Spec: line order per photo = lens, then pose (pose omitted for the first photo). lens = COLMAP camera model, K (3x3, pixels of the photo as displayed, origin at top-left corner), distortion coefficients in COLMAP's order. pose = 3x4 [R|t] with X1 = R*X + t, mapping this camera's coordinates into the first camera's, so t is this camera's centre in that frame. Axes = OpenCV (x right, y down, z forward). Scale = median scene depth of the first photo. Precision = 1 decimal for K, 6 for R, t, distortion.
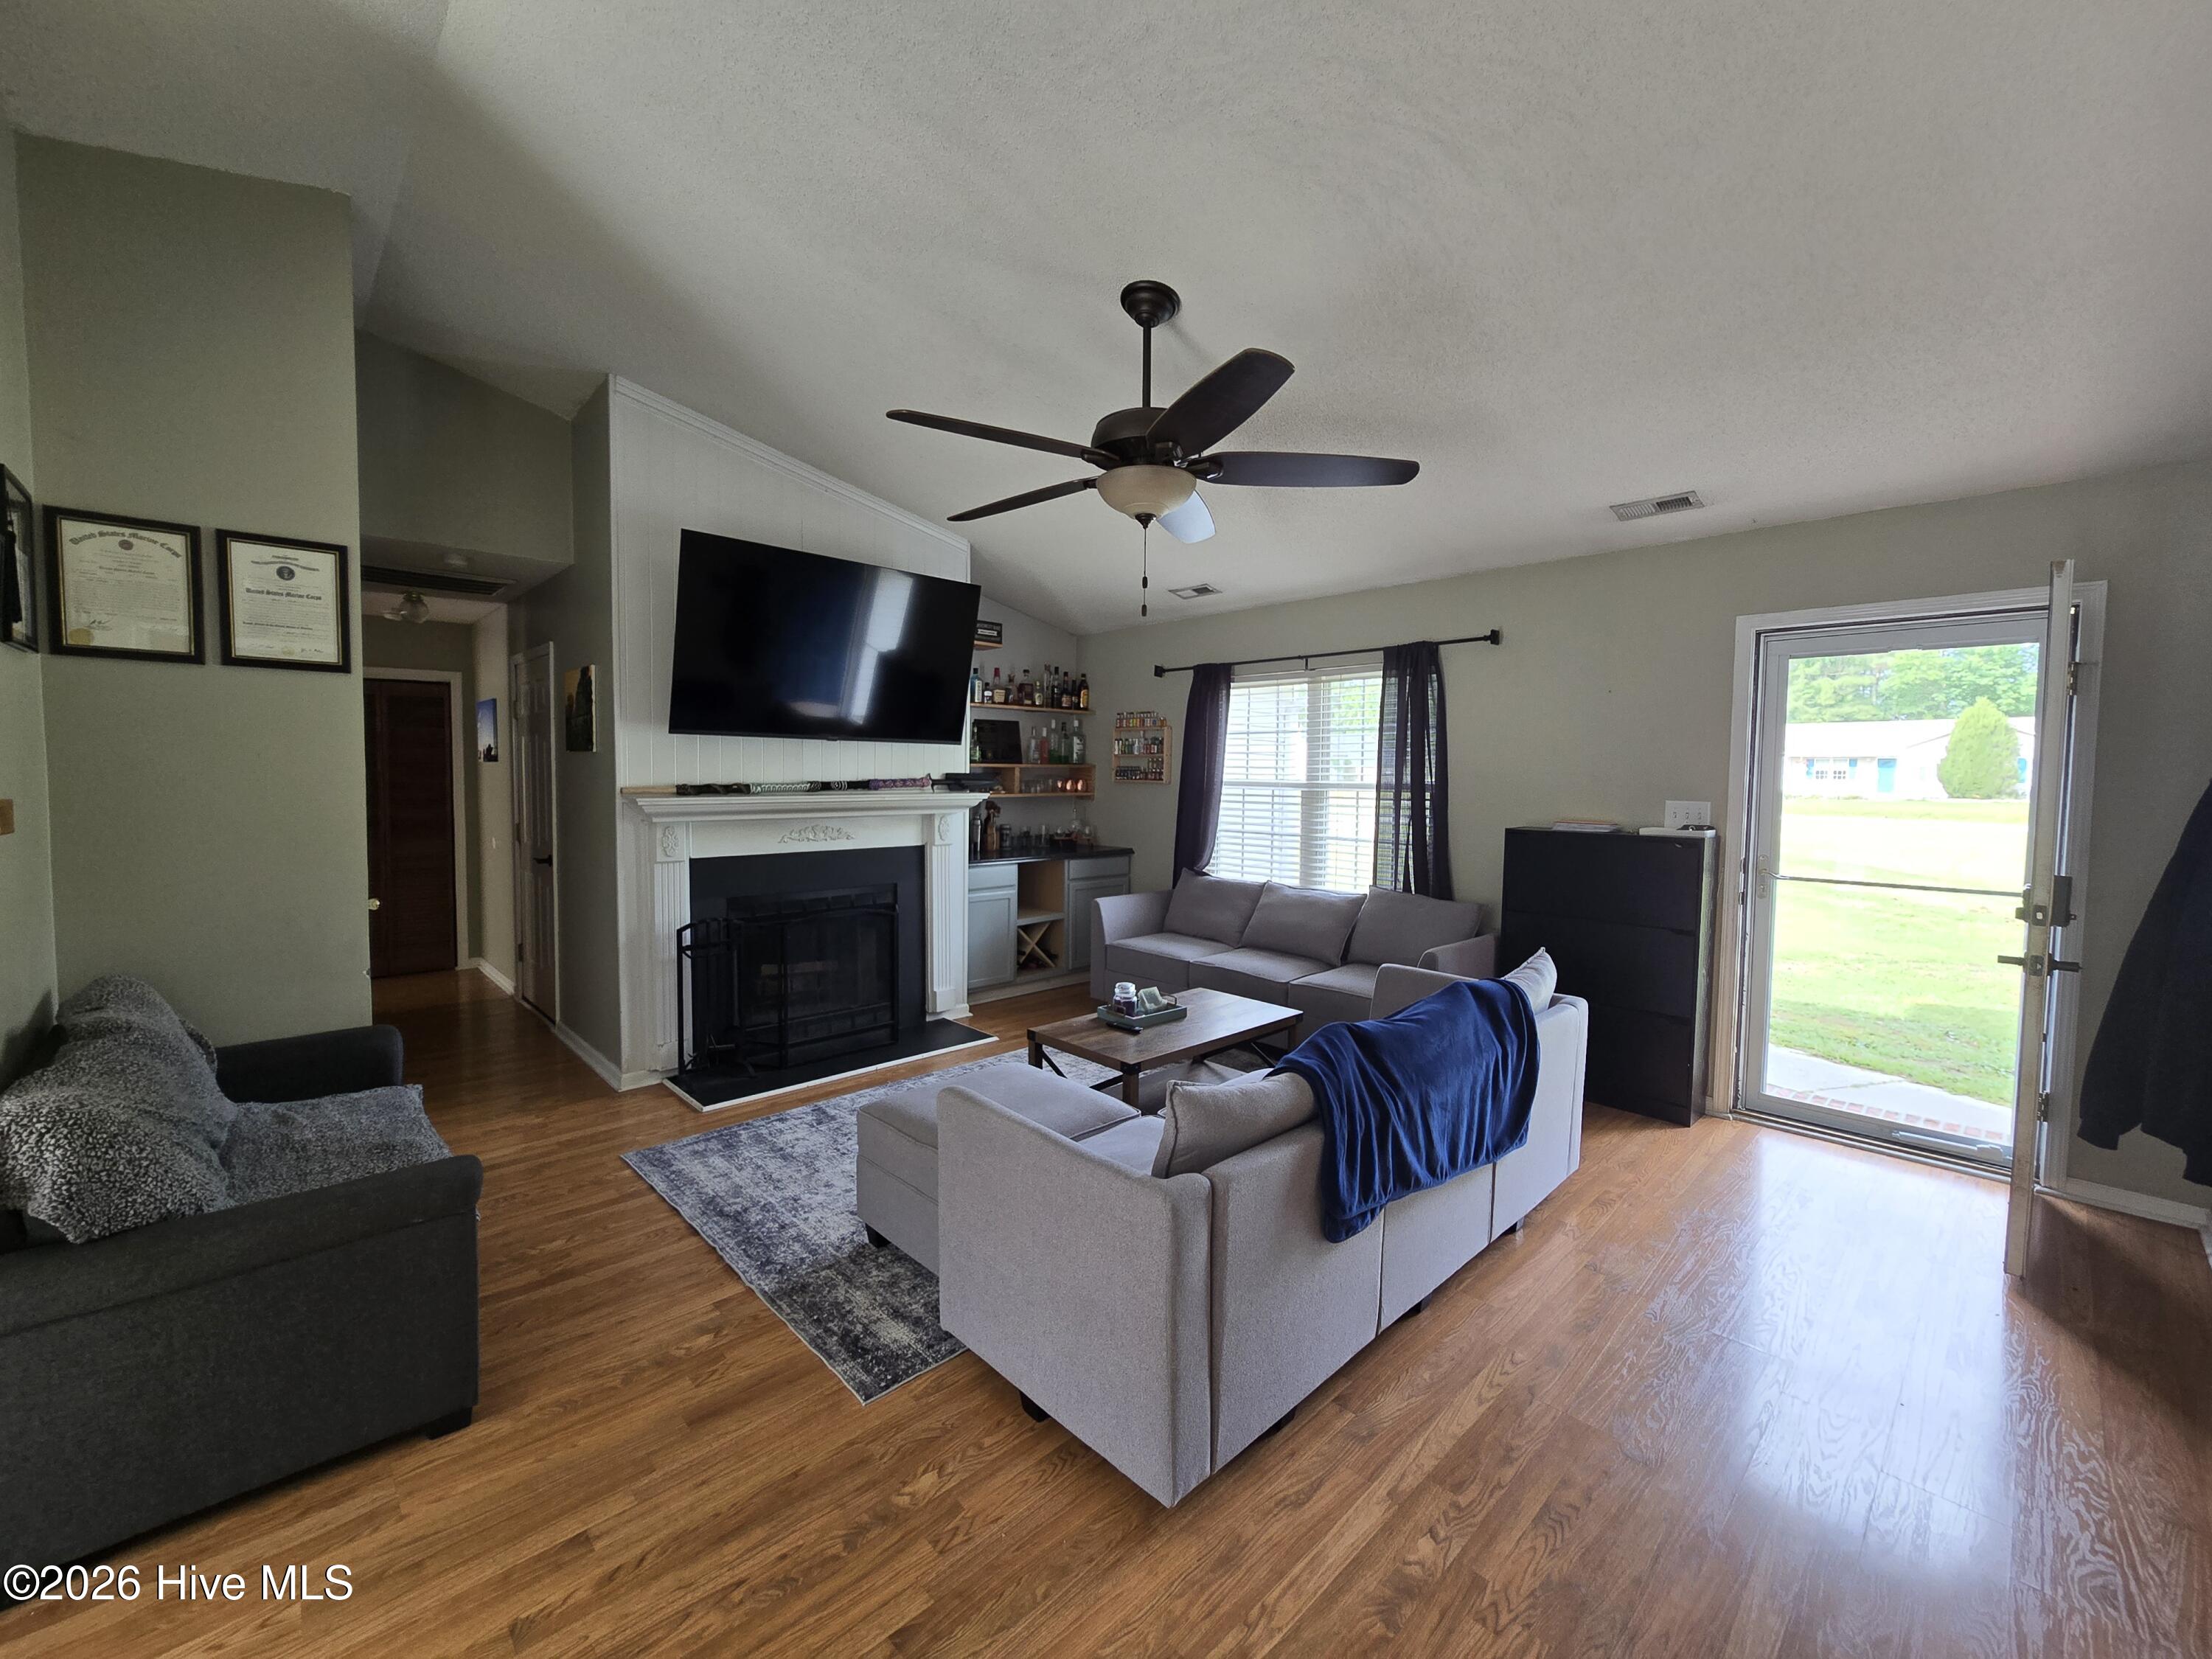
lens RADIAL K [[901.3, 0, 1093.2], [0, 901.3, 819.0], [0, 0, 1]] dist [0.006067, -0.004454]
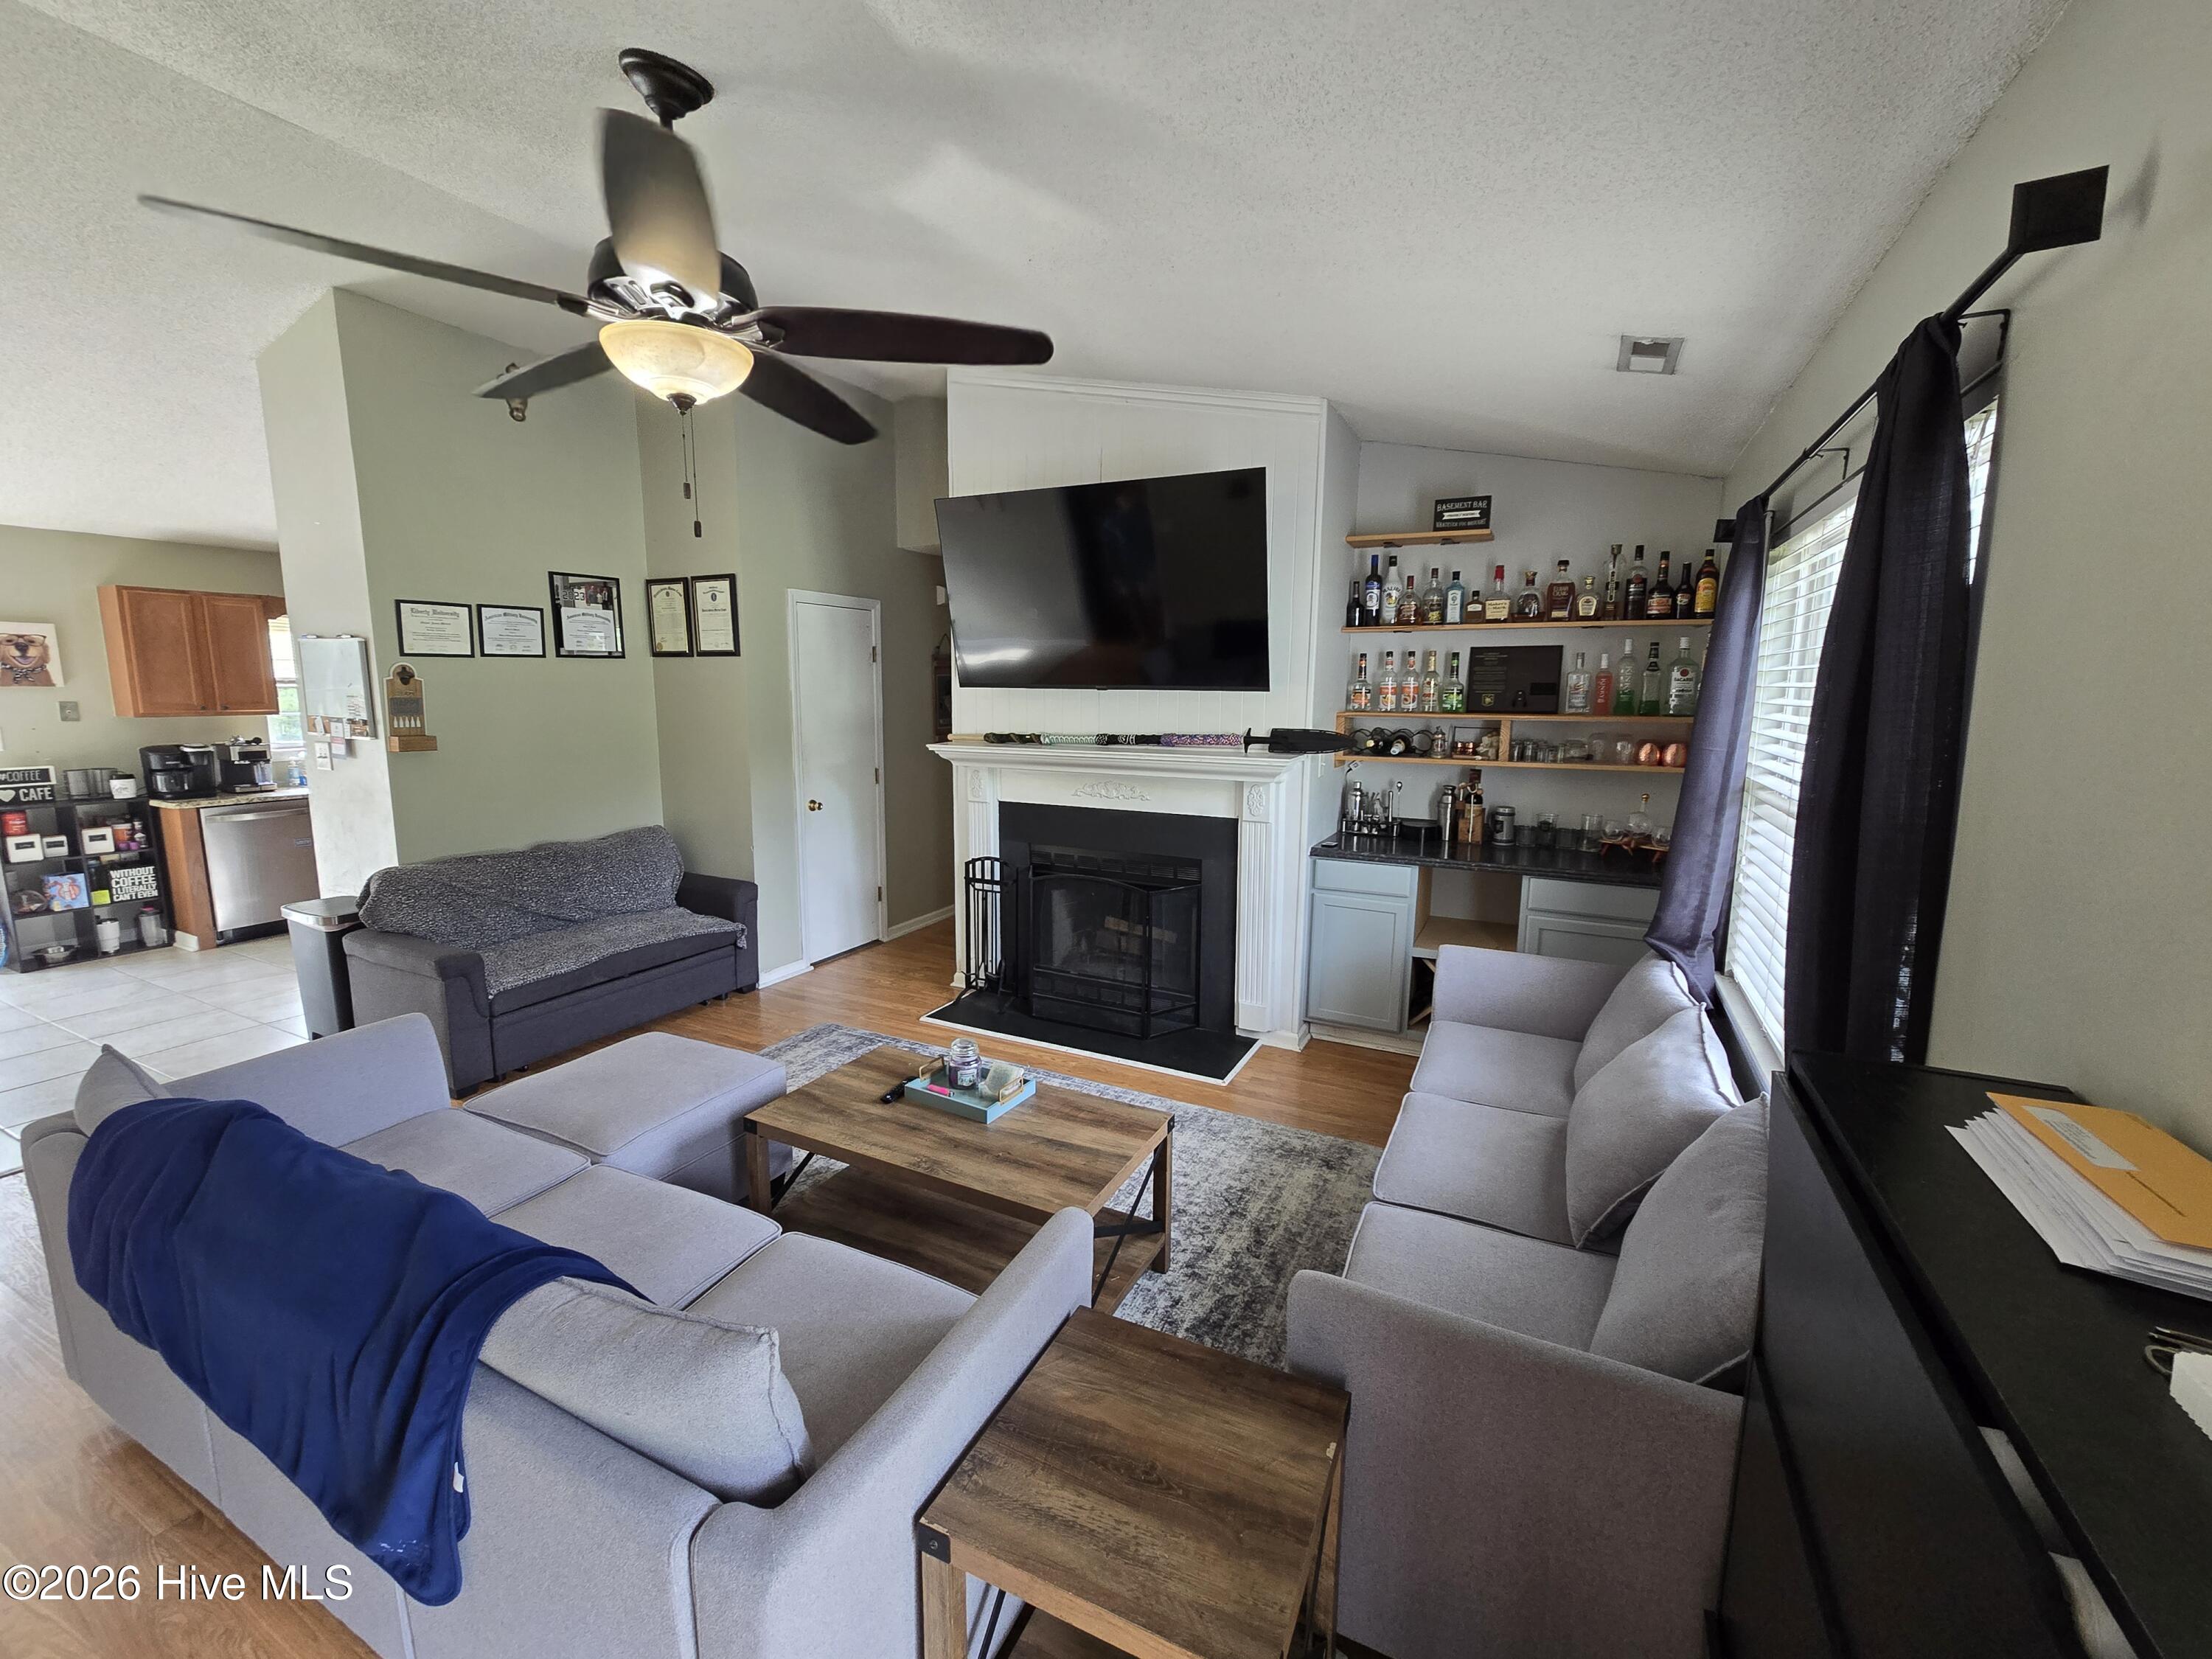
lens RADIAL K [[901.3, 0, 1093.2], [0, 901.3, 819.0], [0, 0, 1]] dist [0.006067, -0.004454]
pose [[0.339964, 0.134817, -0.930725, 0.555371], [-0.051952, 0.990852, 0.124550, -0.069080], [0.939002, 0.006011, 0.343858, 0.661069]]
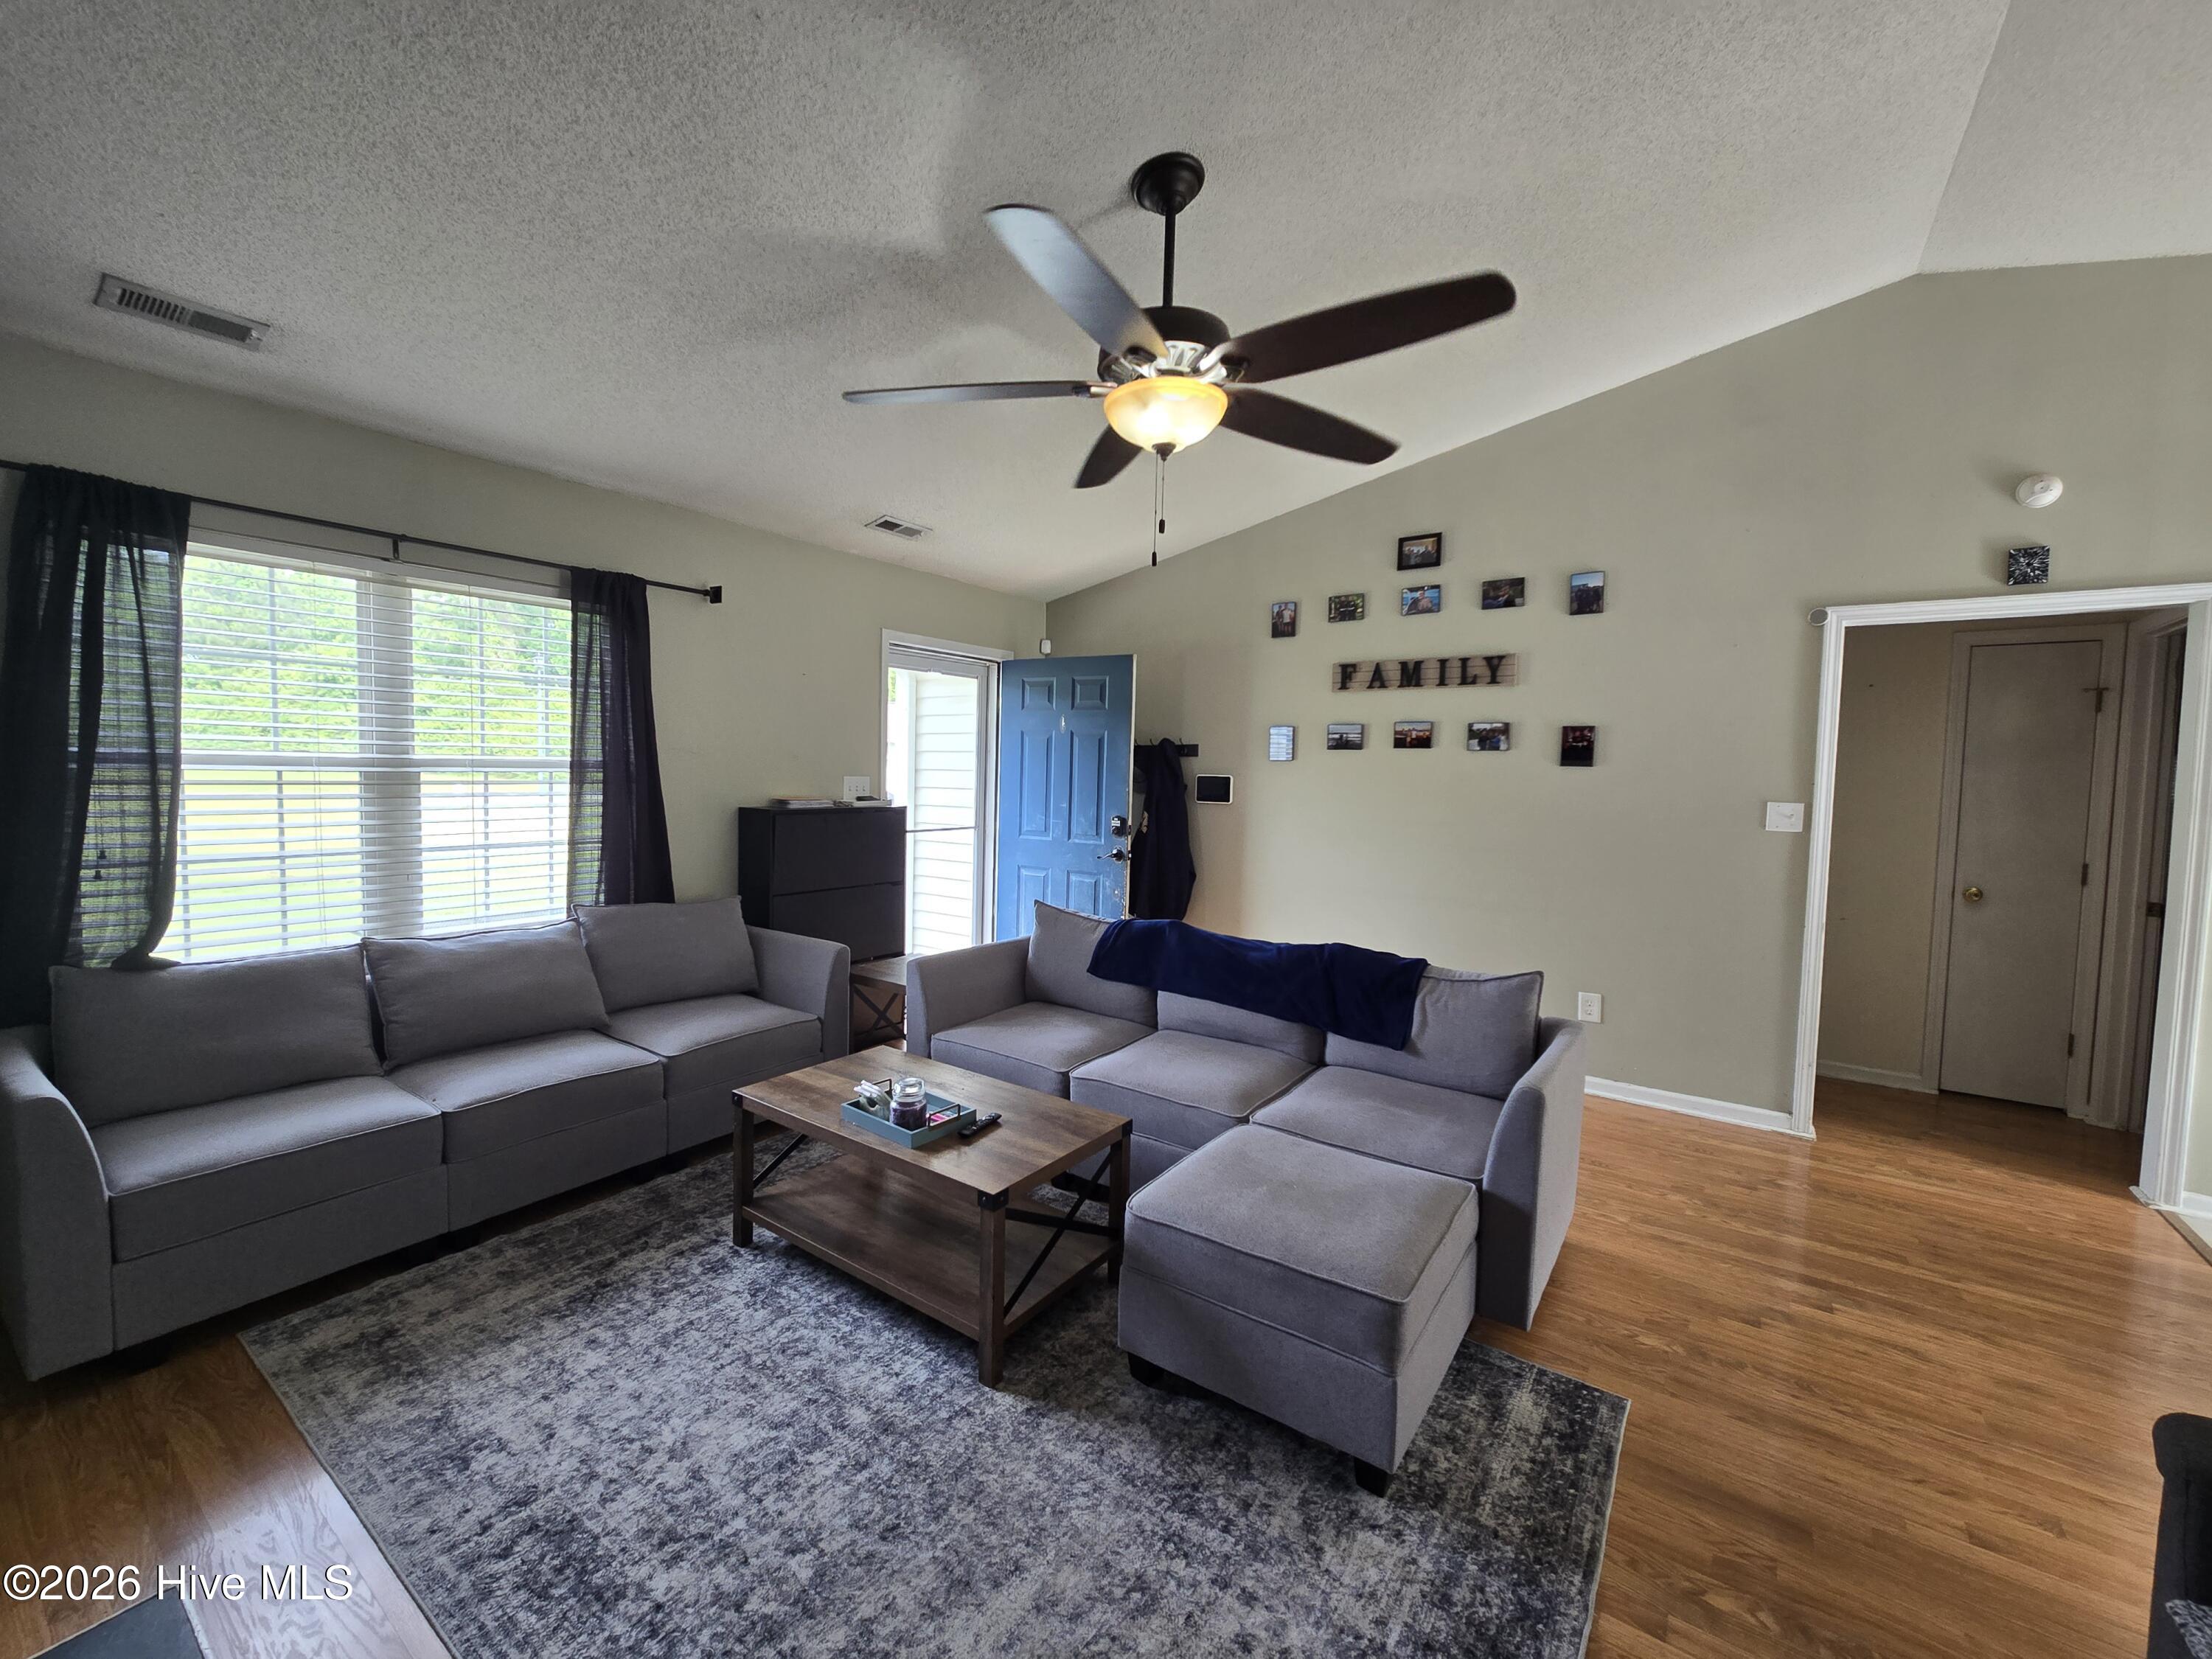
lens RADIAL K [[901.3, 0, 1093.2], [0, 901.3, 819.0], [0, 0, 1]] dist [0.006067, -0.004454]
pose [[-0.191472, -0.068989, 0.979070, -0.475107], [0.027774, 0.996746, 0.075667, -0.037754], [-0.981105, 0.041681, -0.188933, 0.772080]]
